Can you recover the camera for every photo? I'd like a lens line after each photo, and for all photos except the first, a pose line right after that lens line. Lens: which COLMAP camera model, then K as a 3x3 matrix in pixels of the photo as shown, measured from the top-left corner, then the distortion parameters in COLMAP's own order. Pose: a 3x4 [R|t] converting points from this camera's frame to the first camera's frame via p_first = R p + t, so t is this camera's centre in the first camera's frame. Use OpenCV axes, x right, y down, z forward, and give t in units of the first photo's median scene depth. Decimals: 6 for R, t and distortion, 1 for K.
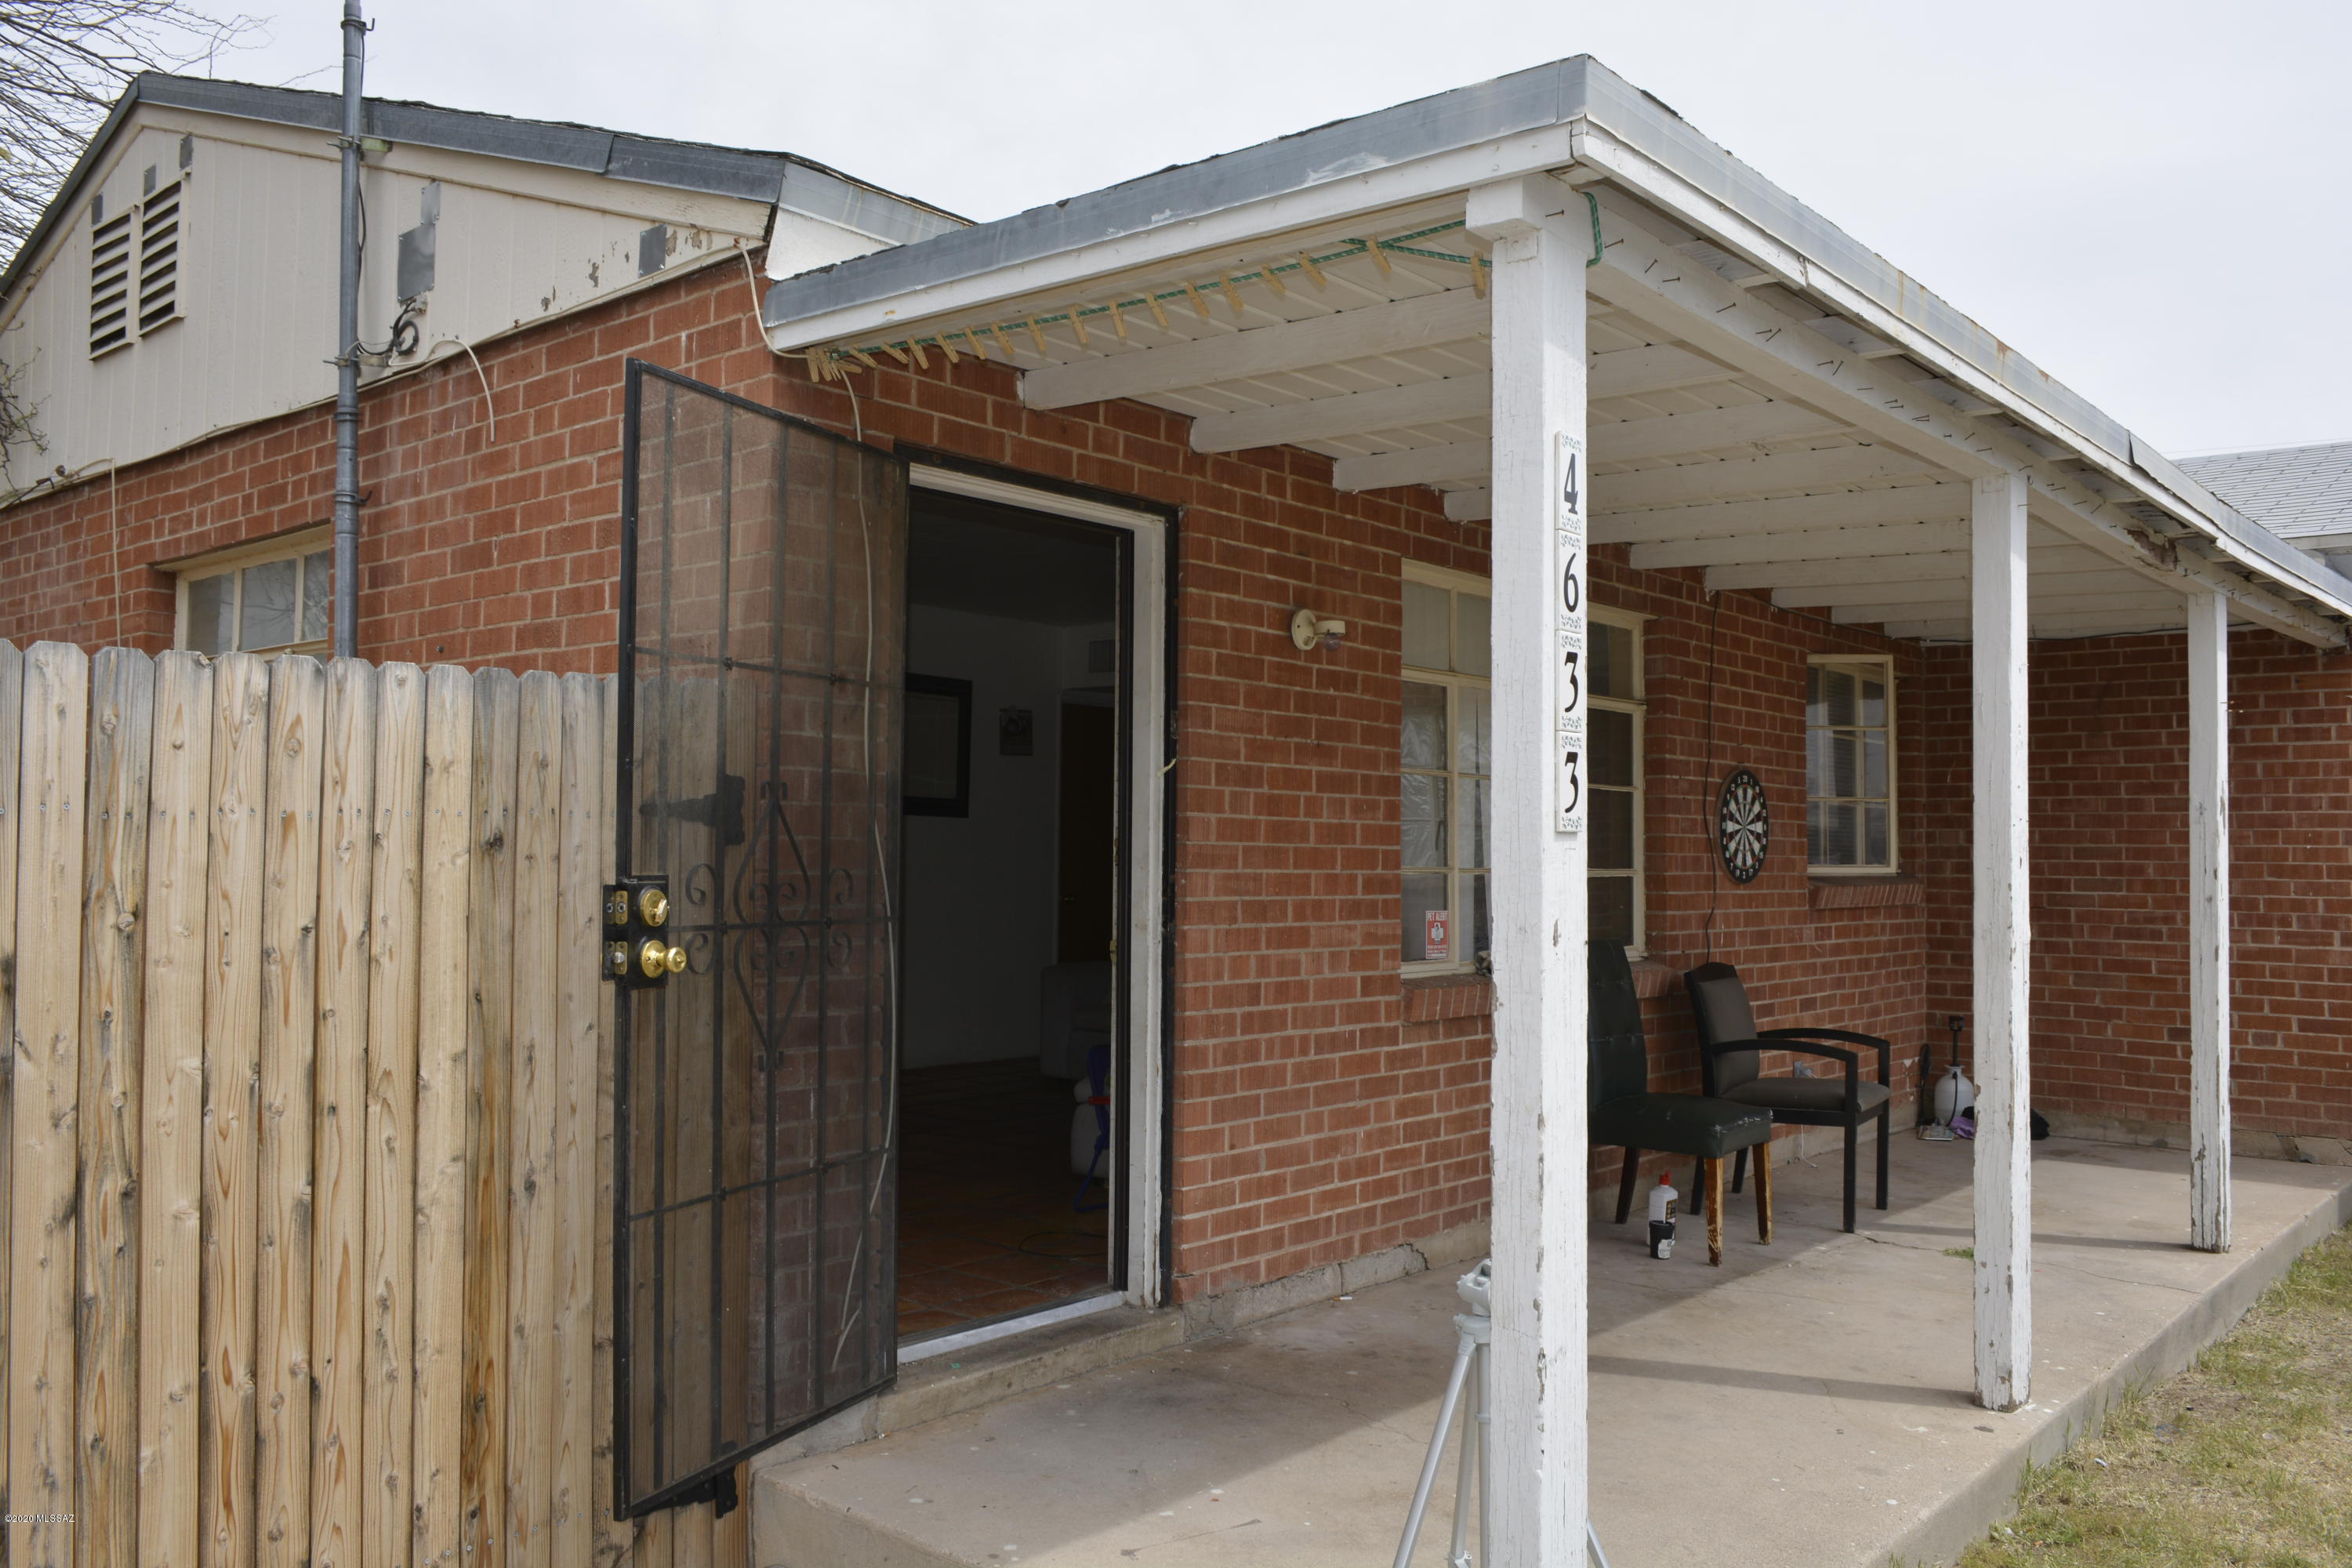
lens RADIAL K [[1830.7, 0, 1176.0], [0, 1830.7, 784.0], [0, 0, 1]] dist [-0.006562, -0.000477]
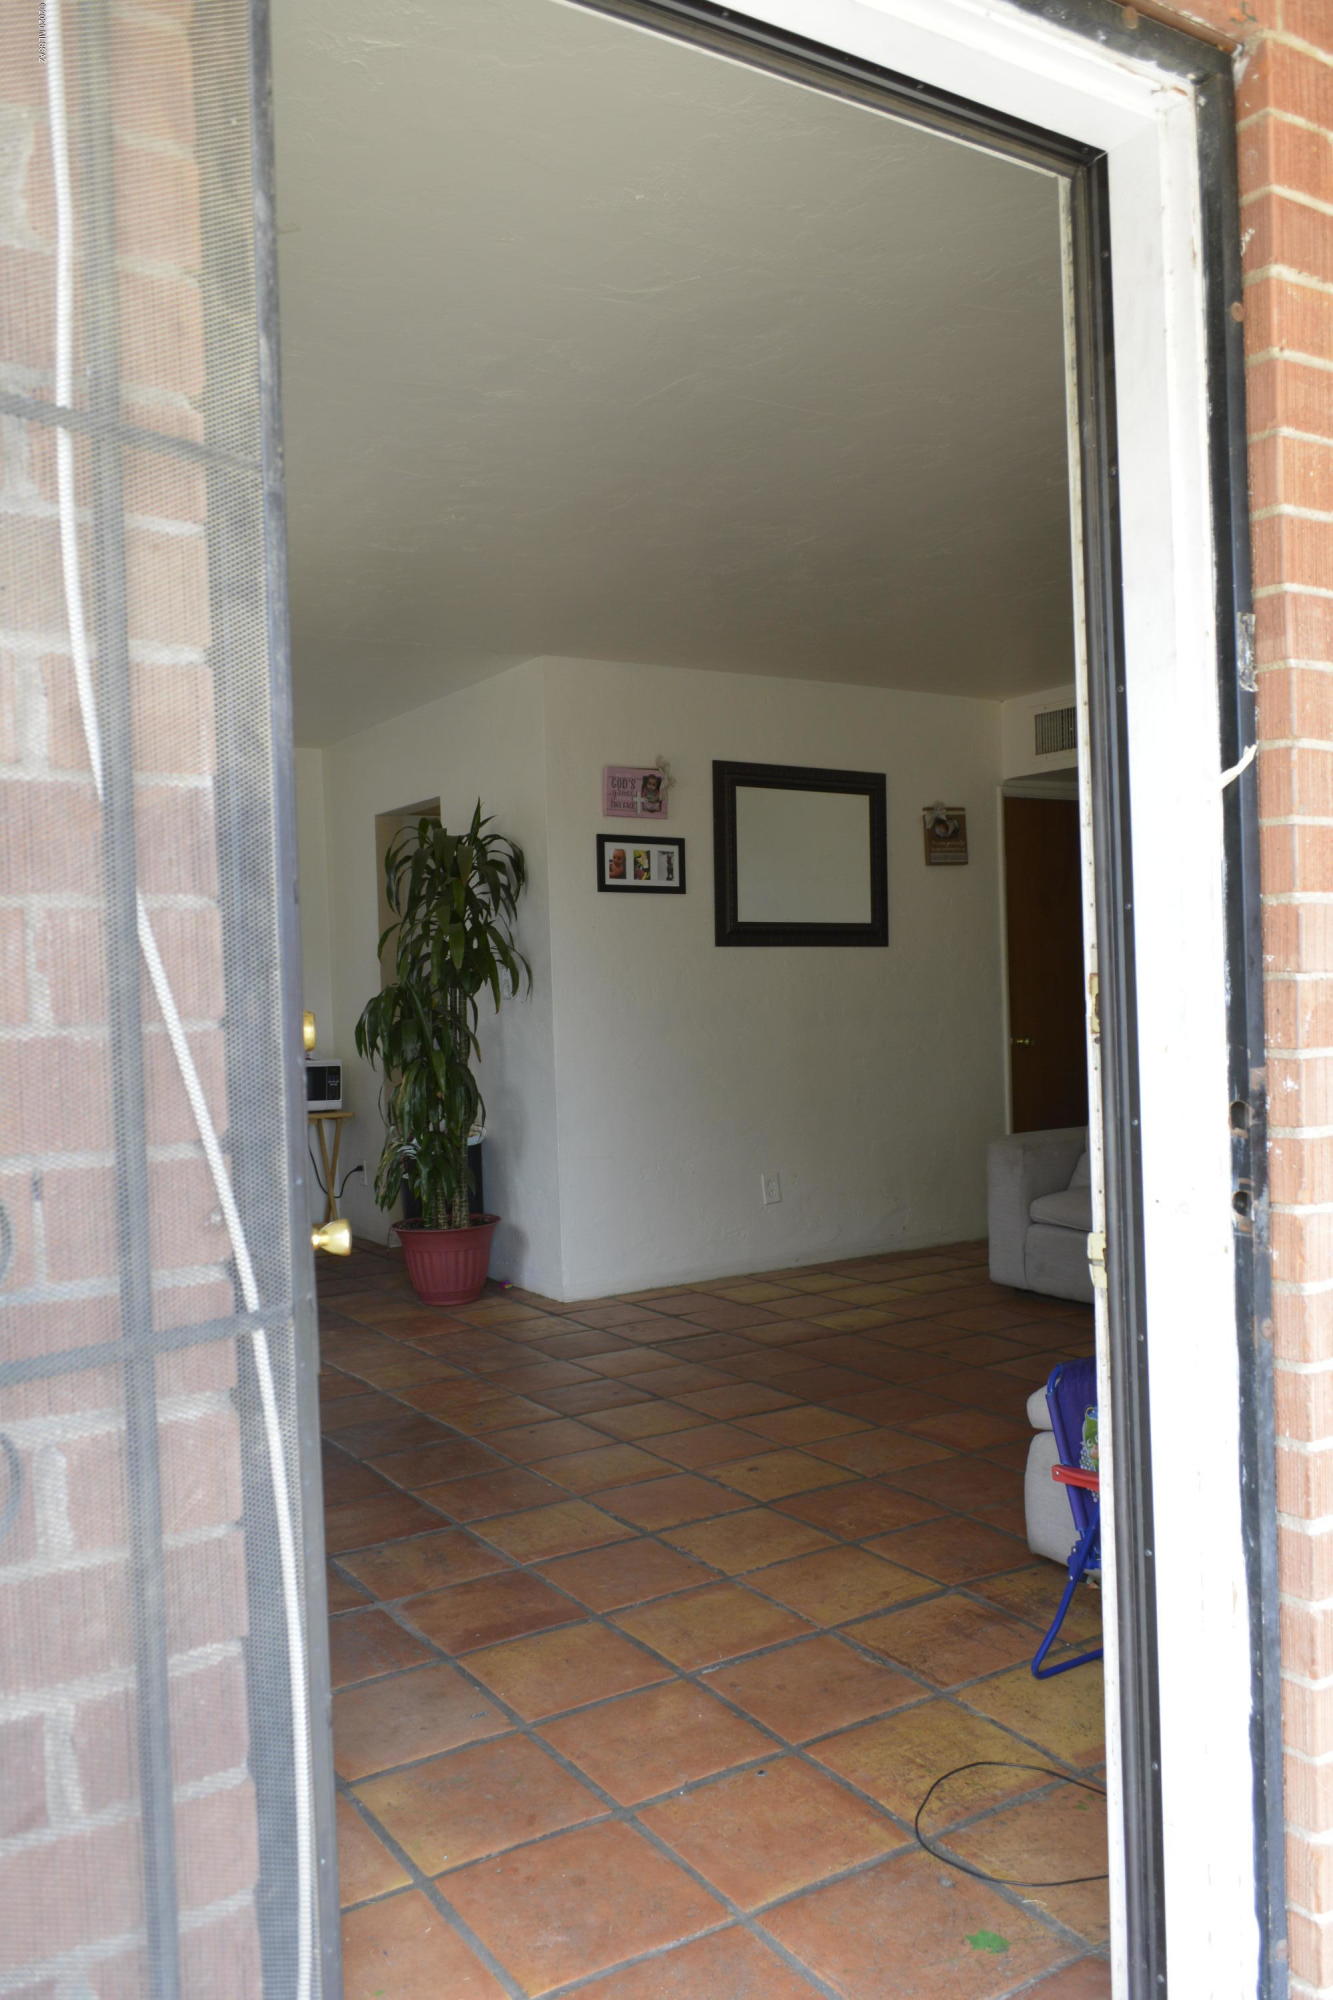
lens RADIAL K [[1556.7, 0, 666.5], [0, 1556.7, 1000.0], [0, 0, 1]] dist [-0.006562, -0.000477]
pose [[0.956625, -0.038332, -0.288789, -0.024334], [0.052221, 0.997812, 0.040538, 0.017574], [0.286603, -0.053861, 0.956534, 0.666918]]
